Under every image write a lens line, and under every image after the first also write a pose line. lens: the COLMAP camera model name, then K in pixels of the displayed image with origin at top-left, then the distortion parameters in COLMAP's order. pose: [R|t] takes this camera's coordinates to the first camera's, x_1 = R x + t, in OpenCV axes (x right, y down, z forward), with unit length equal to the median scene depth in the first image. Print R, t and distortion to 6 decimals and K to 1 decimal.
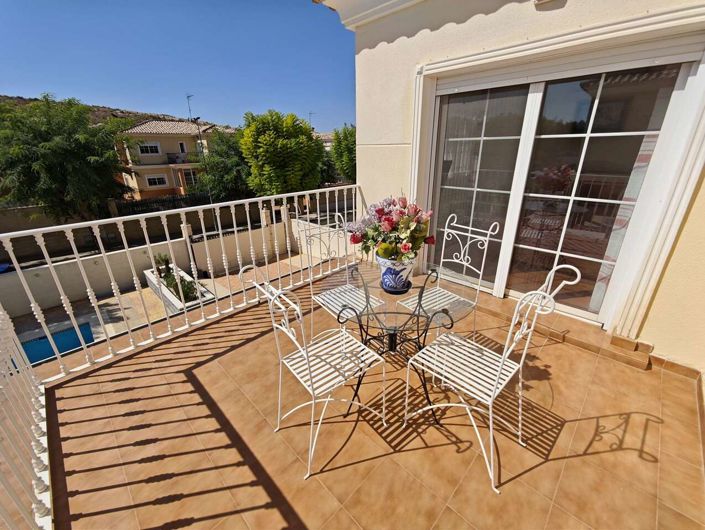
lens RADIAL K [[294.1, 0, 349.5], [0, 294.1, 266.7], [0, 0, 1]] dist [-0.002899, -0.001136]
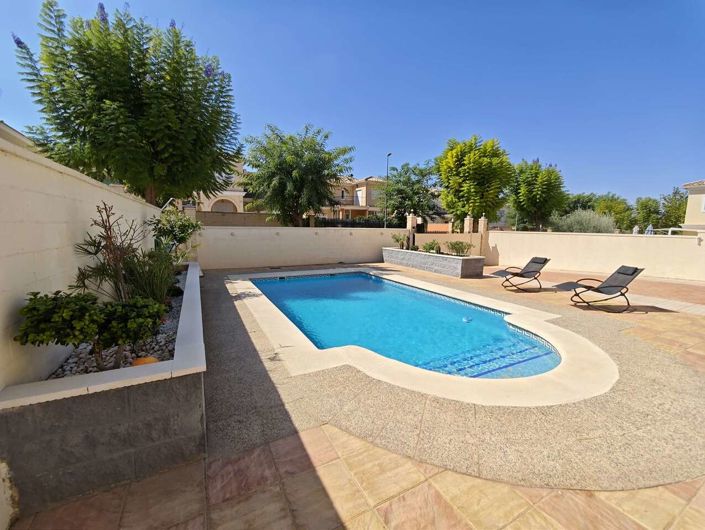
lens RADIAL K [[294.1, 0, 351.8], [0, 294.1, 265.2], [0, 0, 1]] dist [-0.002899, -0.001136]
pose [[0.957330, 0.070007, -0.280389, -0.490114], [-0.136638, 0.964570, -0.225689, 0.332961], [0.254655, 0.254370, 0.932977, -0.035088]]
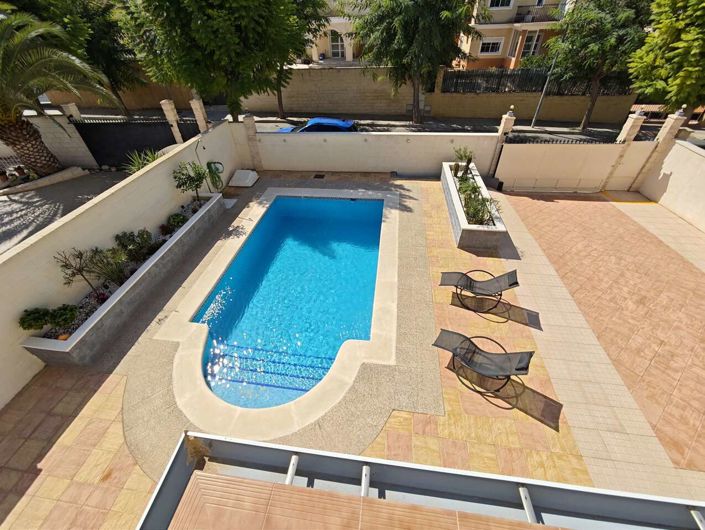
lens RADIAL K [[294.1, 0, 350.6], [0, 294.1, 267.0], [0, 0, 1]] dist [-0.002899, -0.001136]
pose [[0.615340, 0.514089, -0.597553, -0.162055], [-0.275029, 0.850446, 0.448442, -0.039591], [0.738726, -0.111600, 0.664703, 0.138747]]
